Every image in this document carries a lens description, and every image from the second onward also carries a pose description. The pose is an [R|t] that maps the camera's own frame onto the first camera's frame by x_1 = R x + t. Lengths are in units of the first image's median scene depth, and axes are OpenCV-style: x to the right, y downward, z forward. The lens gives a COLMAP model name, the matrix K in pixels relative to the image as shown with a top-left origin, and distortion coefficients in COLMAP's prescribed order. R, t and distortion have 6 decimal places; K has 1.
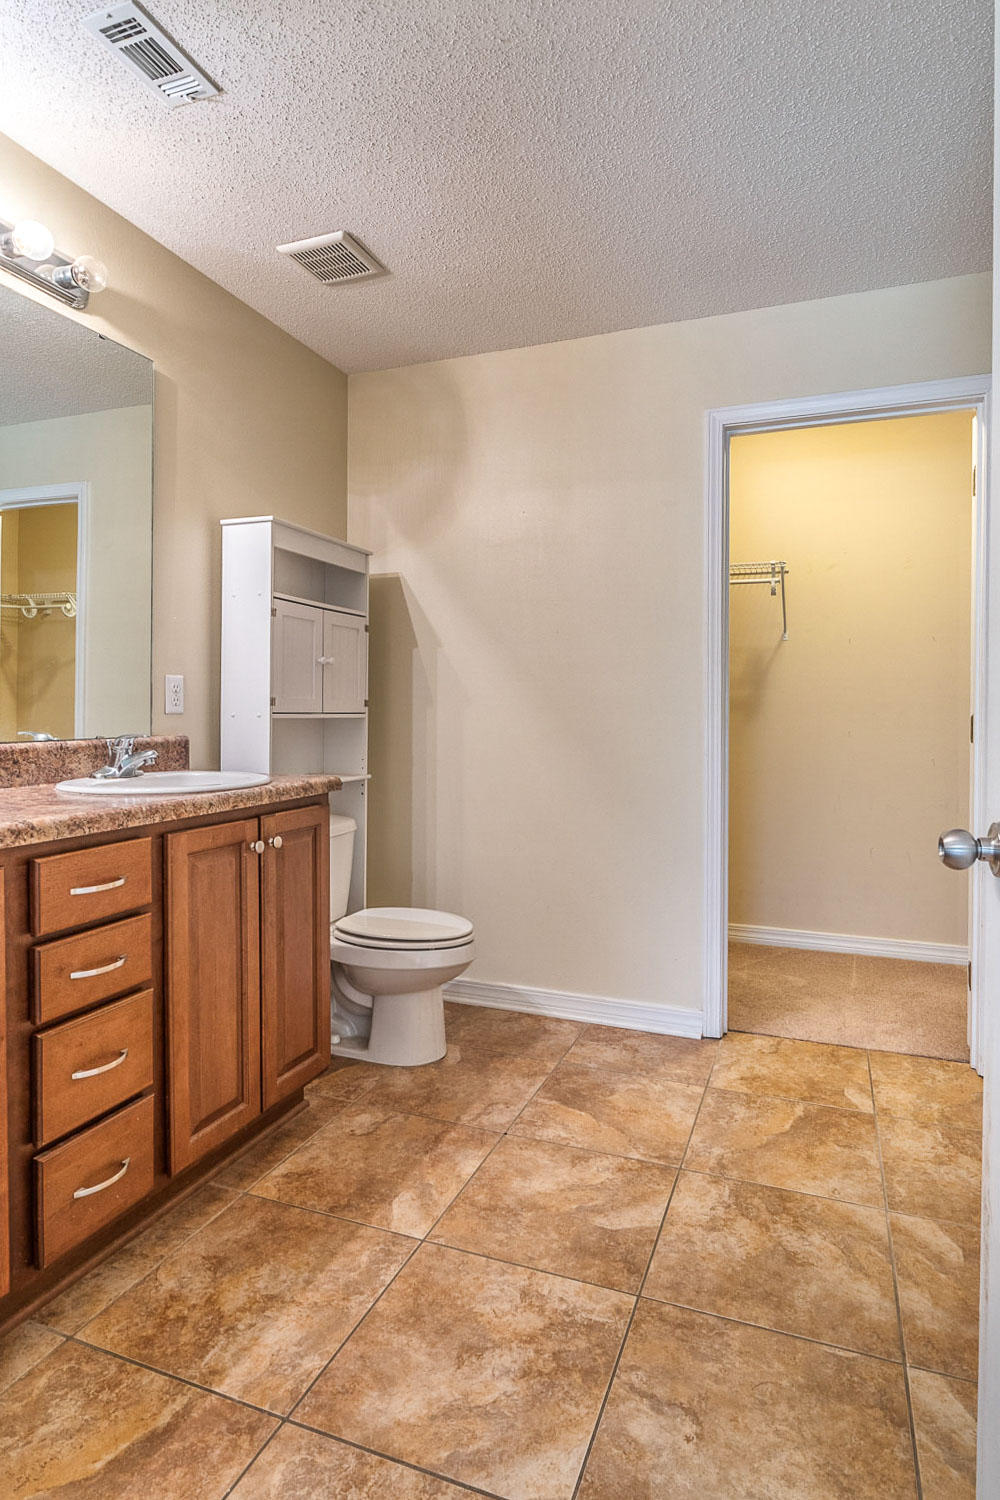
lens RADIAL K [[812.5, 0, 533.4], [0, 812.5, 717.5], [0, 0, 1]] dist [-0.002881, -0.003104]
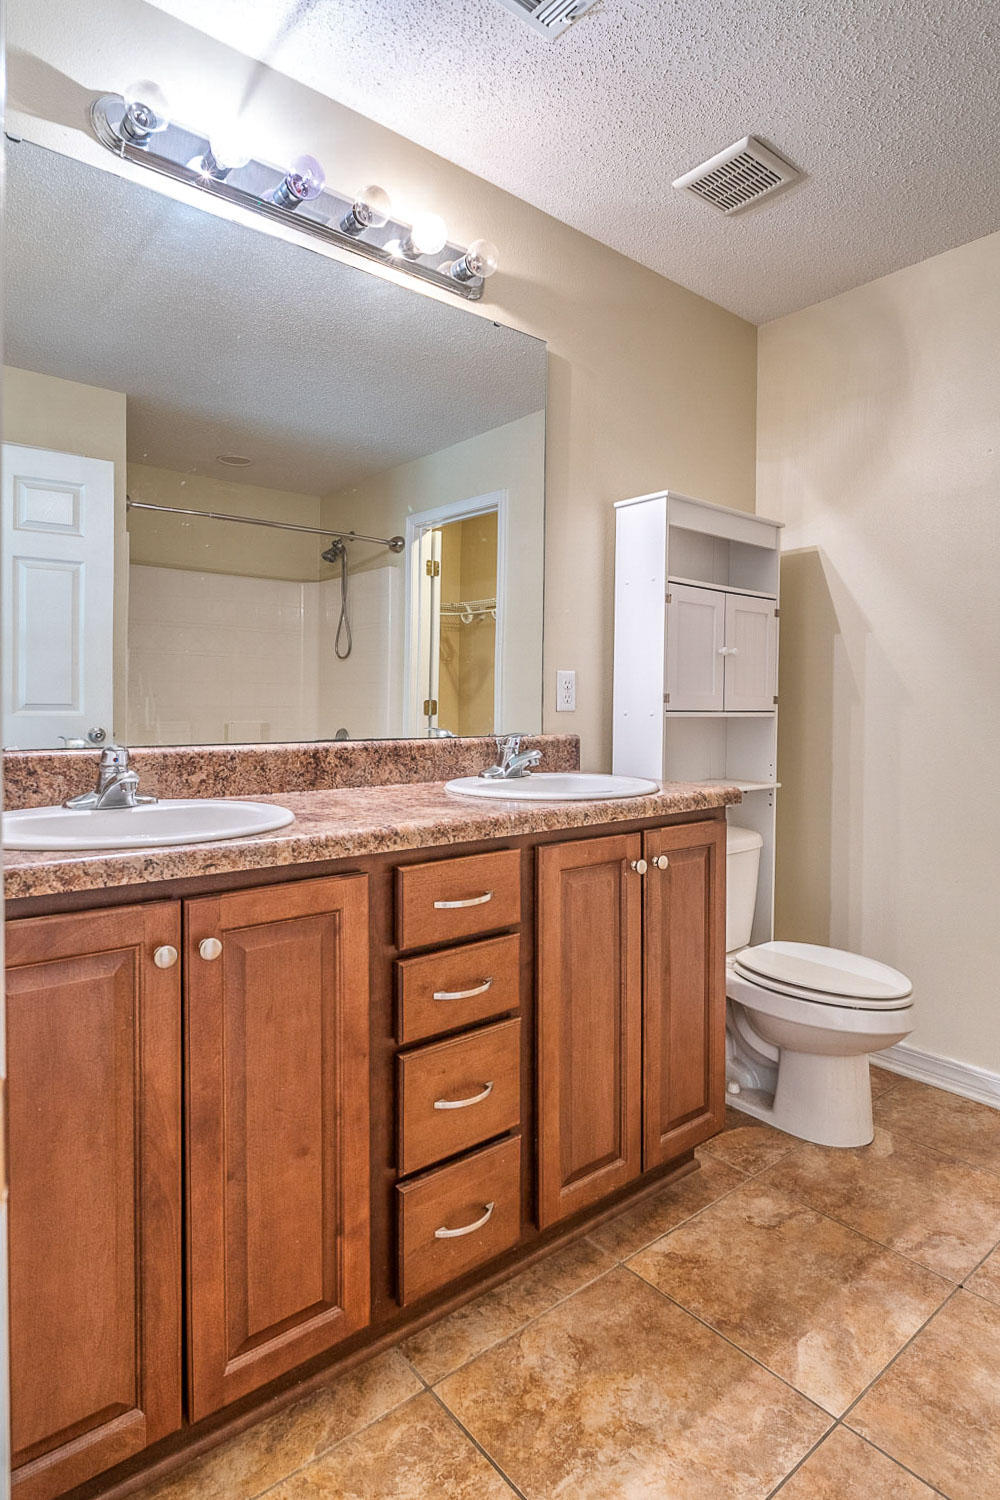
lens RADIAL K [[812.5, 0, 509.9], [0, 812.5, 714.6], [0, 0, 1]] dist [-0.002881, -0.003104]
pose [[0.863980, 0.007695, -0.503467, -0.024217], [-0.007761, 0.999968, 0.001964, -0.002412], [0.503465, 0.002210, 0.864013, 0.174930]]
